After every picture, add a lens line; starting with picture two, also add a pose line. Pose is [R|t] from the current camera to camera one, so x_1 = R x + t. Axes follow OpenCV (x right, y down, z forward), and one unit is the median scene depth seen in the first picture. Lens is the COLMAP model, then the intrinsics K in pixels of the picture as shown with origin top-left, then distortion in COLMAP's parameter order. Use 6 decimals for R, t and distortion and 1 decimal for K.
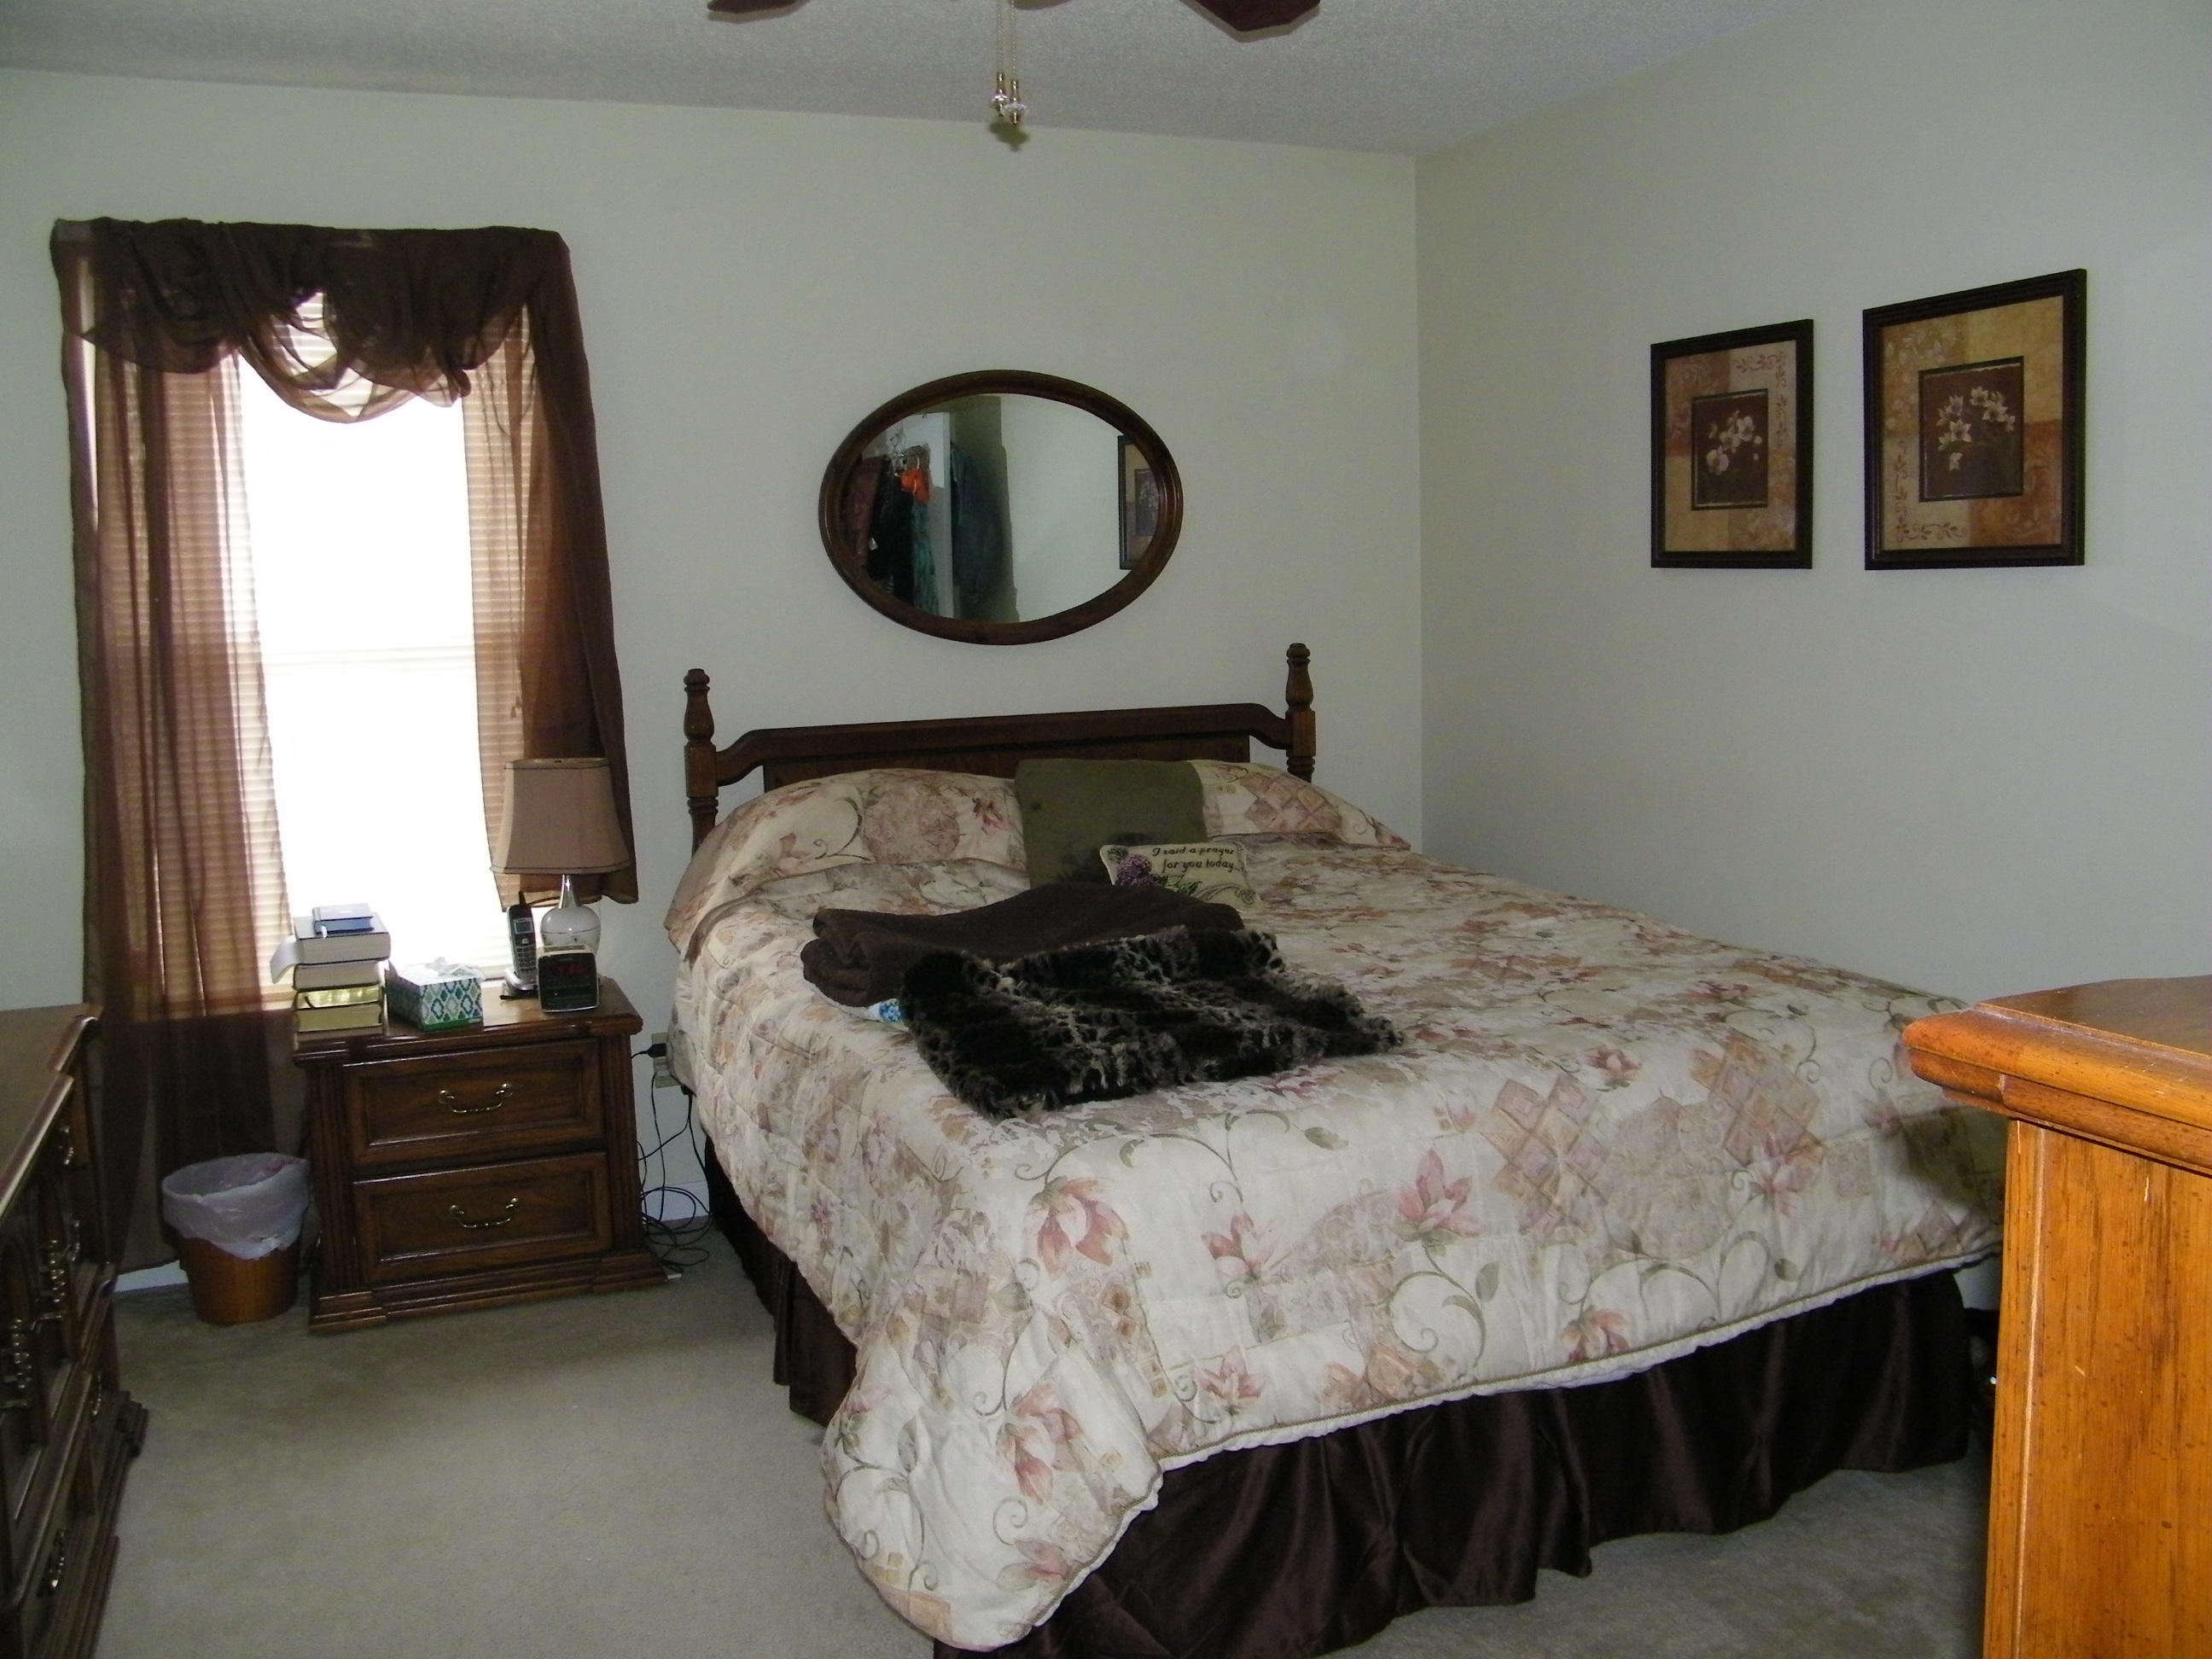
lens RADIAL K [[1893.2, 0, 1151.2], [0, 1893.2, 794.4], [0, 0, 1]] dist [-0.186224, 0.168749]
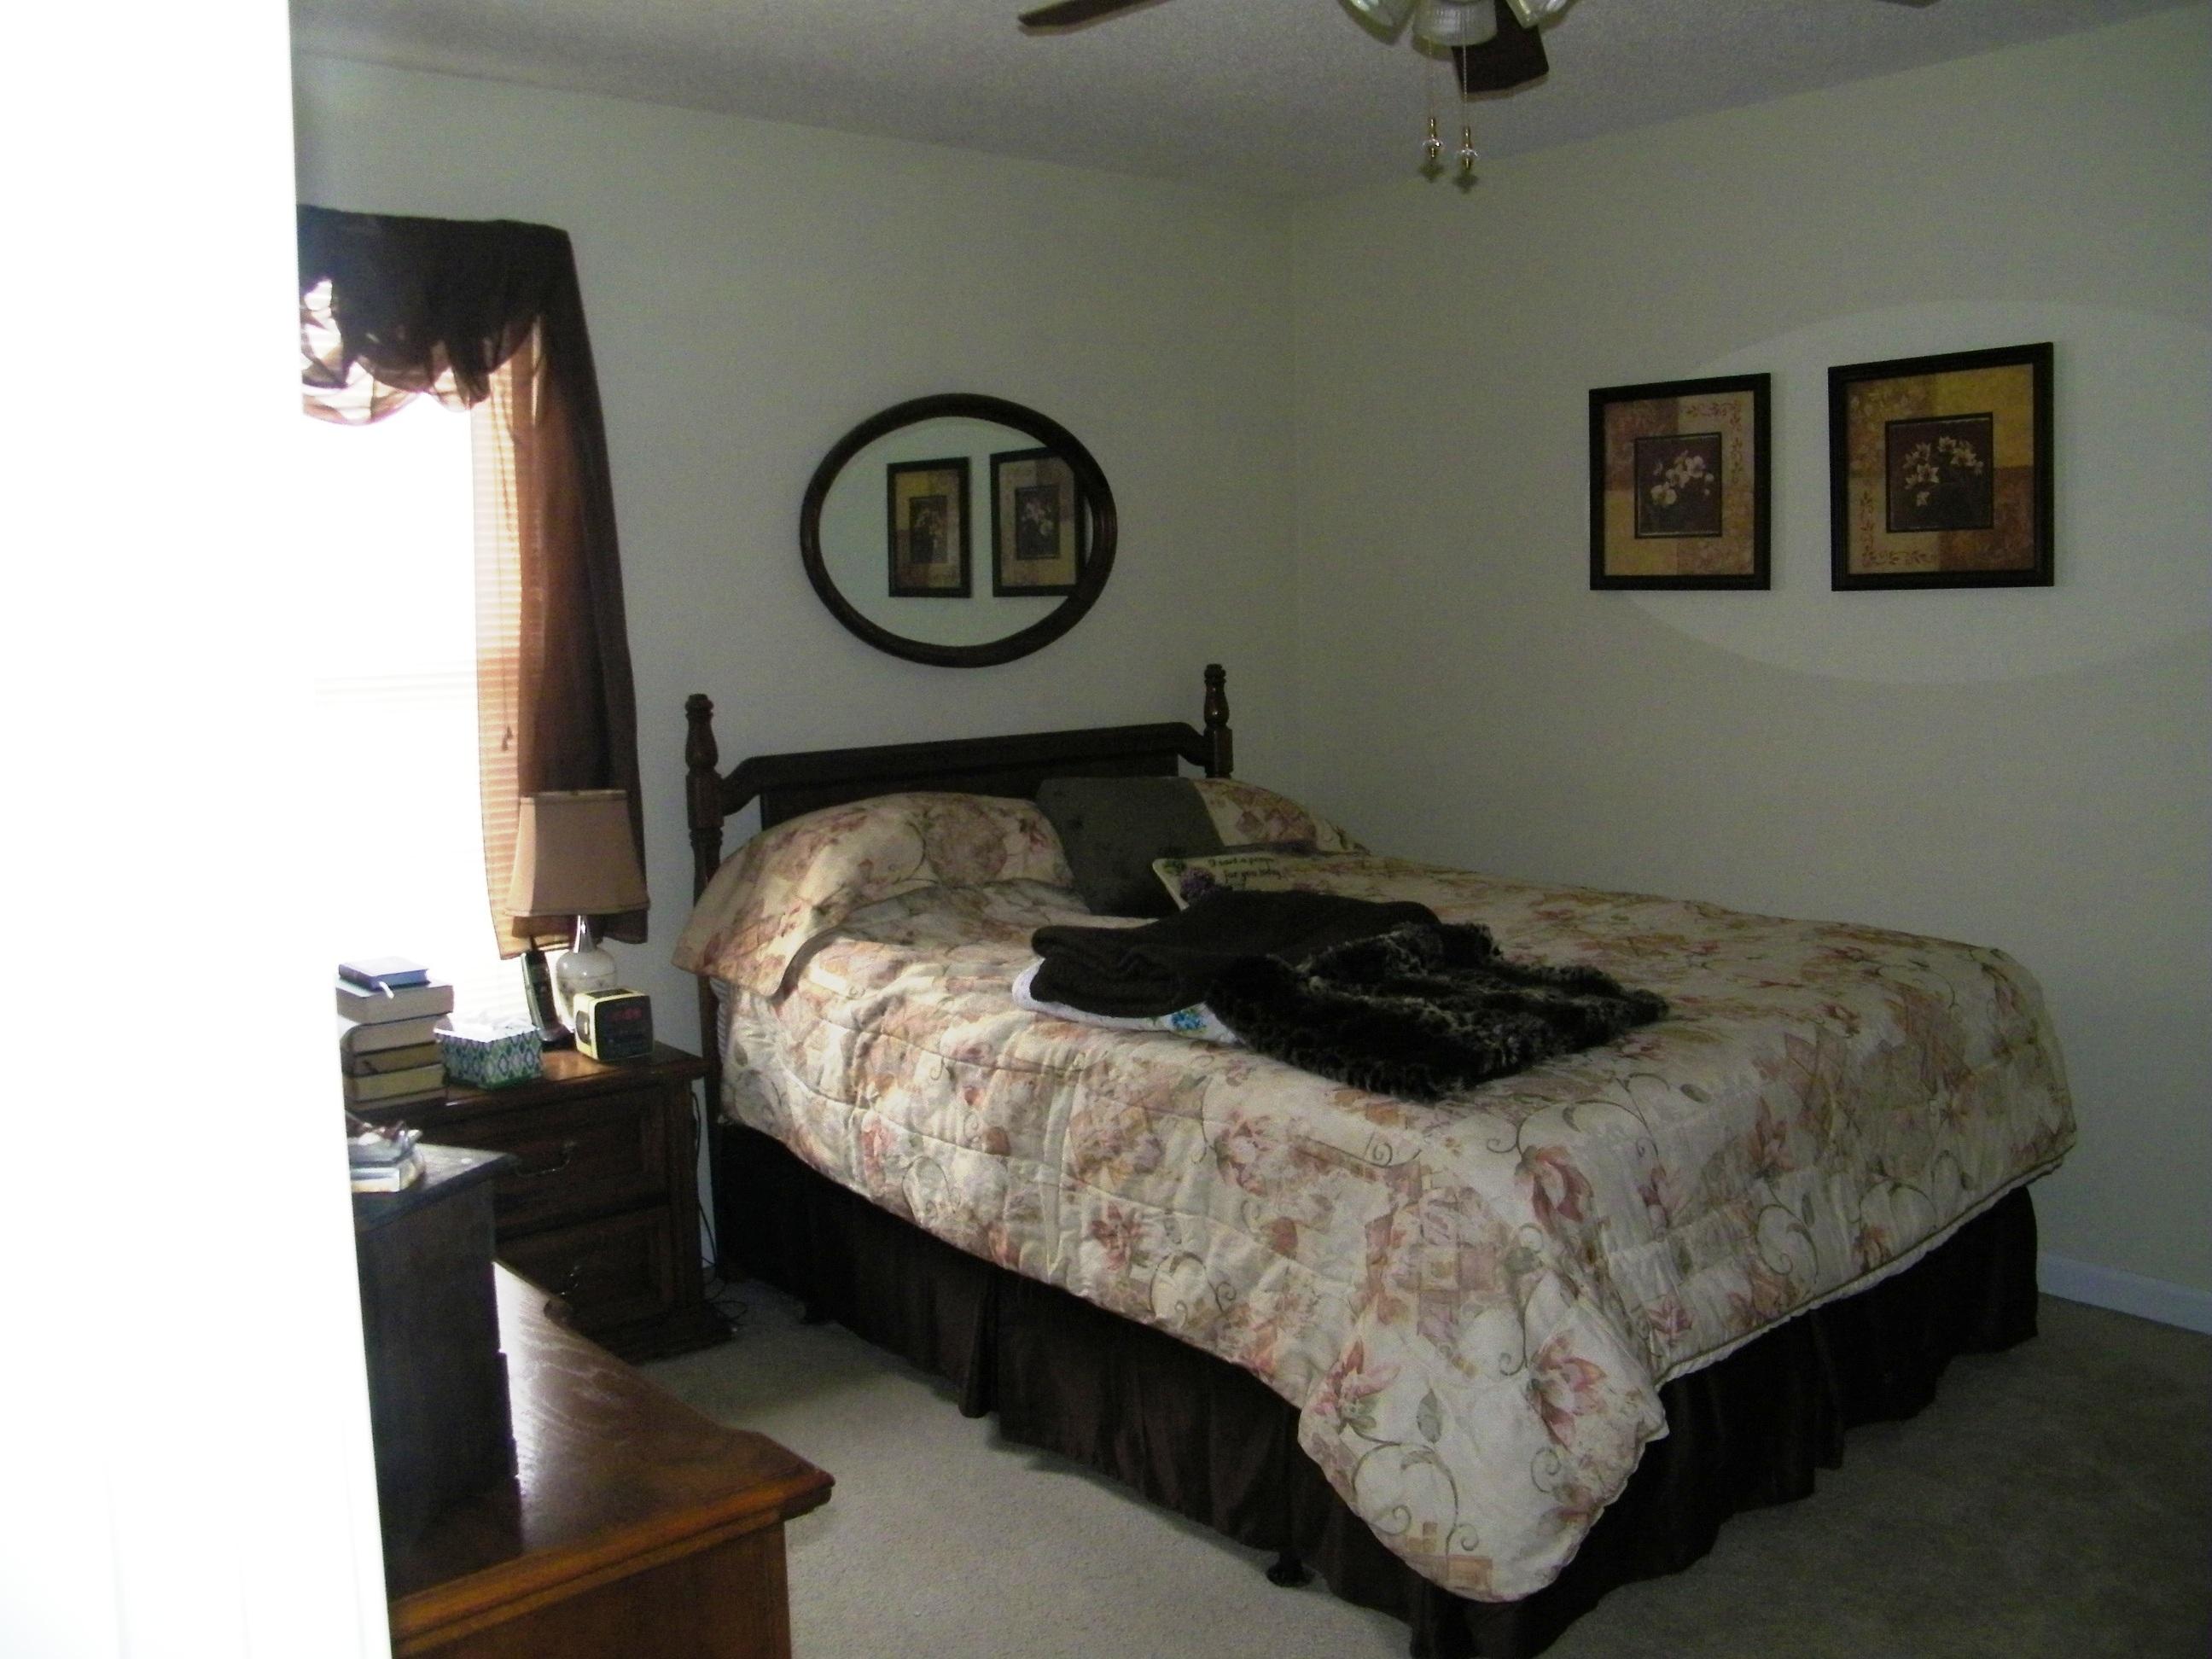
lens RADIAL K [[1893.2, 0, 1119.0], [0, 1893.2, 774.9], [0, 0, 1]] dist [-0.186224, 0.168749]
pose [[0.954400, -0.027201, 0.297290, -0.405125], [0.035762, 0.999086, -0.023397, 0.005194], [-0.296382, 0.032962, 0.954500, 0.029843]]
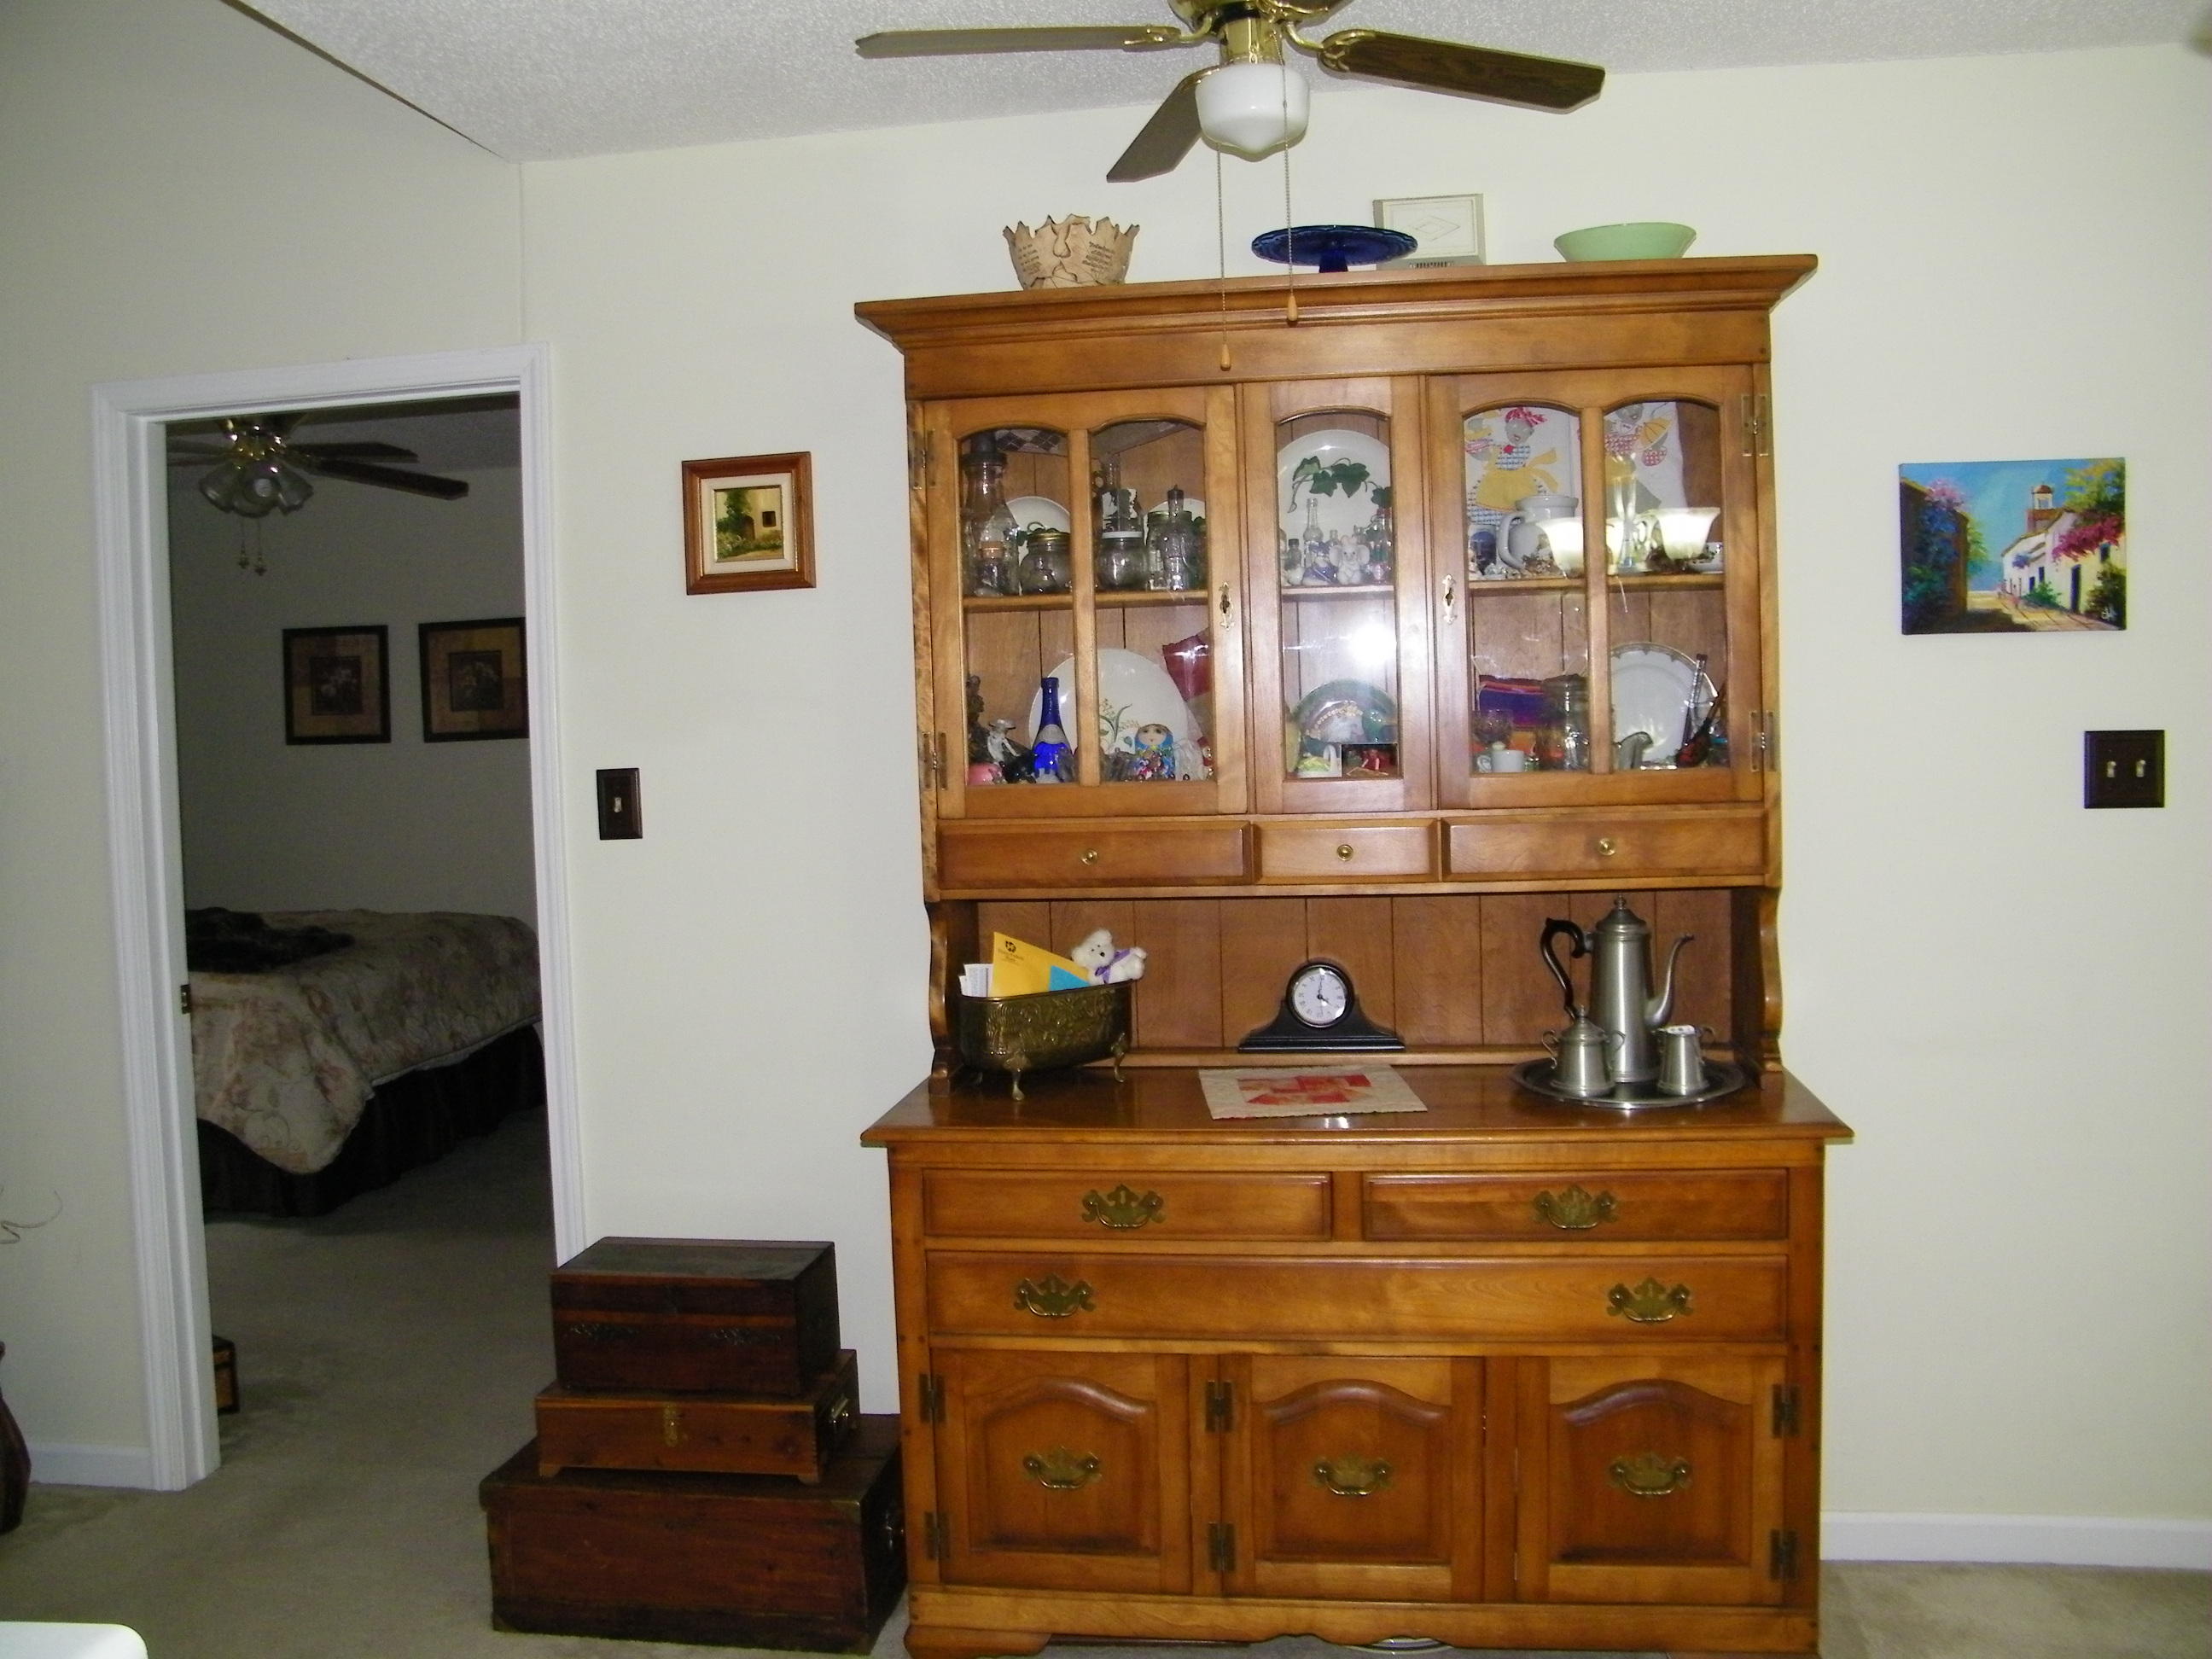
lens RADIAL K [[1893.2, 0, 1071.4], [0, 1893.2, 763.0], [0, 0, 1]] dist [-0.186224, 0.168749]
pose [[0.542729, -0.016408, 0.839748, -1.072521], [0.113262, 0.992107, -0.053816, 0.110138], [-0.832236, 0.124319, 0.540304, -0.841483]]
